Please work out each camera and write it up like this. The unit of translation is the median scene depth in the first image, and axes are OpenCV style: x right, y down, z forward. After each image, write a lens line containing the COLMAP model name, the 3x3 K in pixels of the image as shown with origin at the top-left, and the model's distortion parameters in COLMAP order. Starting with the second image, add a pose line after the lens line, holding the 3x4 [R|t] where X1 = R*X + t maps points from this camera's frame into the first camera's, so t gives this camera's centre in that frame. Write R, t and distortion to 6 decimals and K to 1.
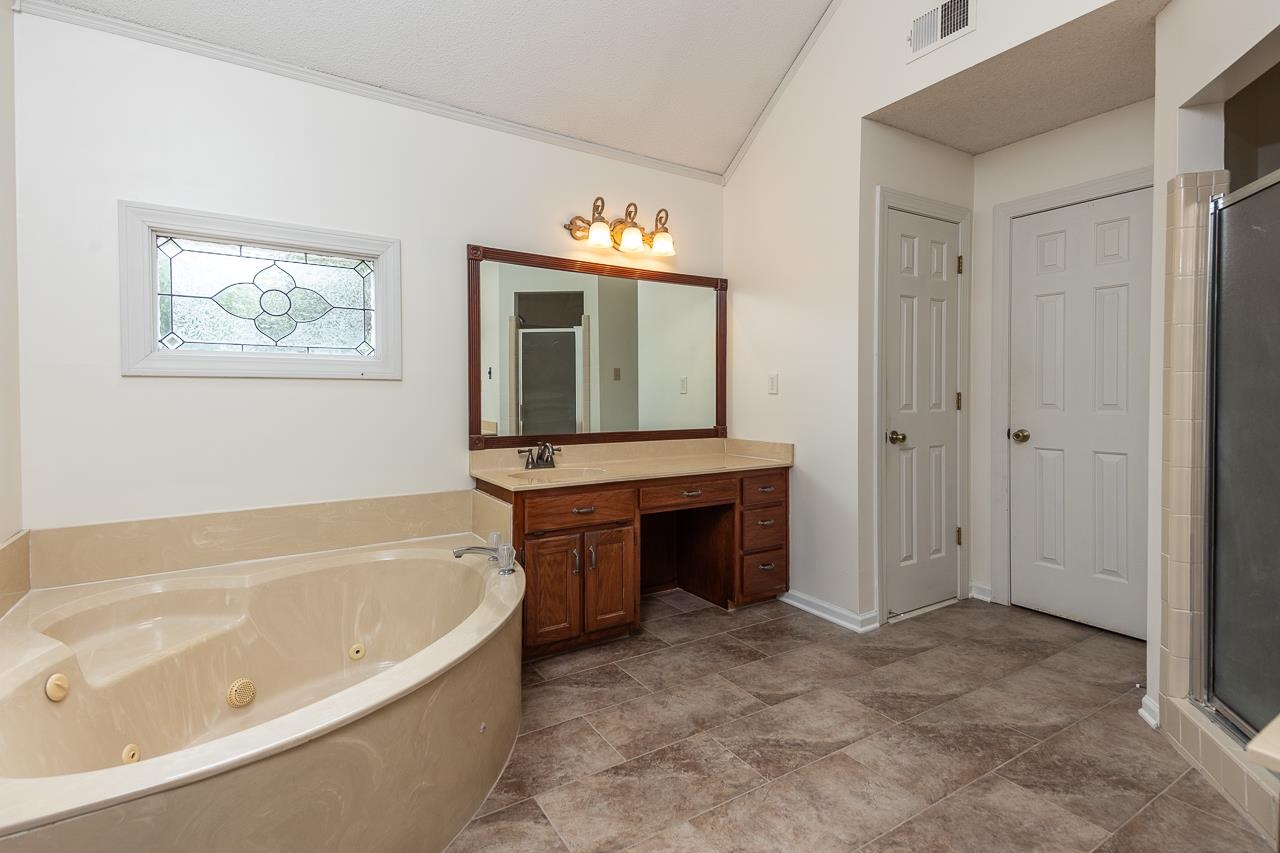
lens RADIAL K [[607.6, 0, 636.2], [0, 607.6, 403.1], [0, 0, 1]] dist [0.054312, -0.023375]
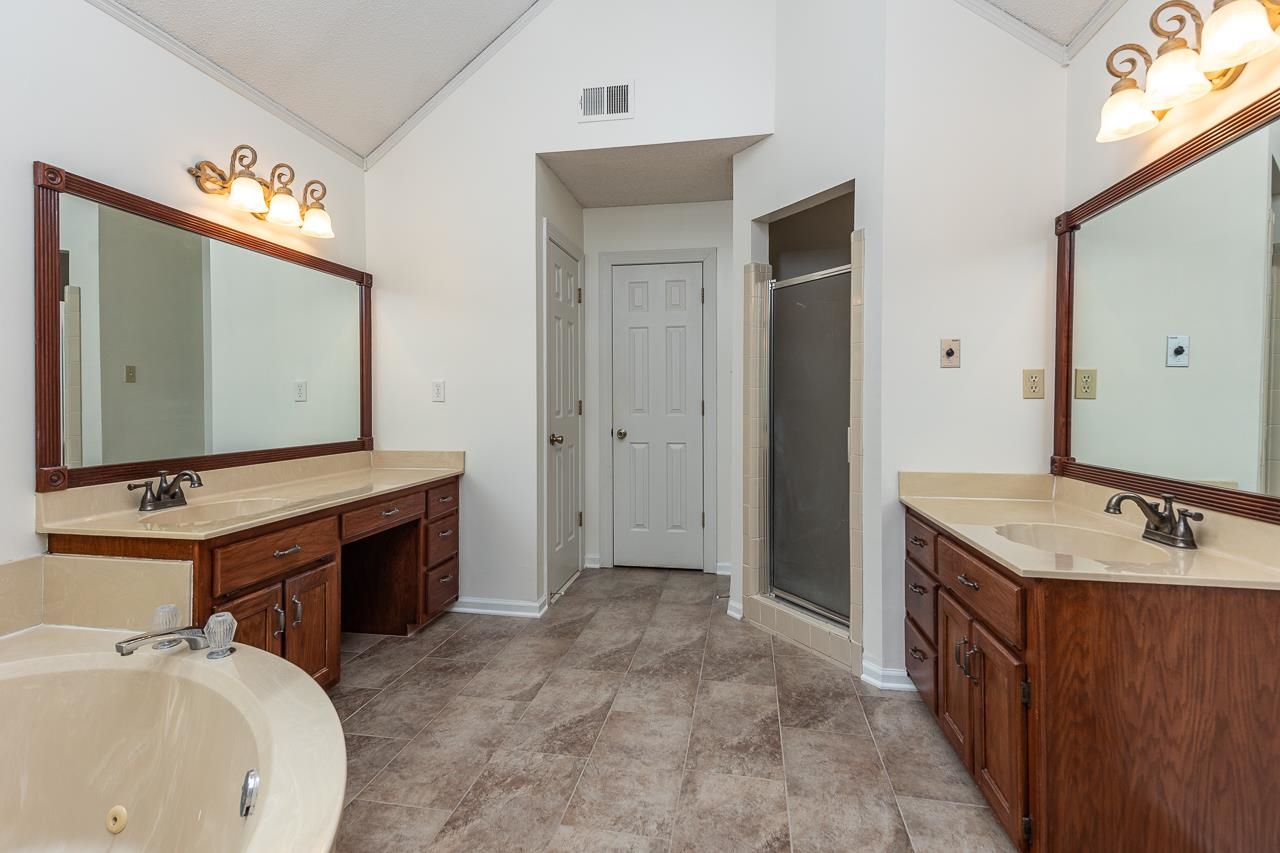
lens RADIAL K [[607.6, 0, 636.2], [0, 607.6, 403.1], [0, 0, 1]] dist [0.054312, -0.023375]
pose [[0.676986, -0.002489, 0.735992, -0.343251], [0.011938, 0.999900, -0.007599, -0.001483], [-0.735899, 0.013931, 0.676948, 0.129071]]
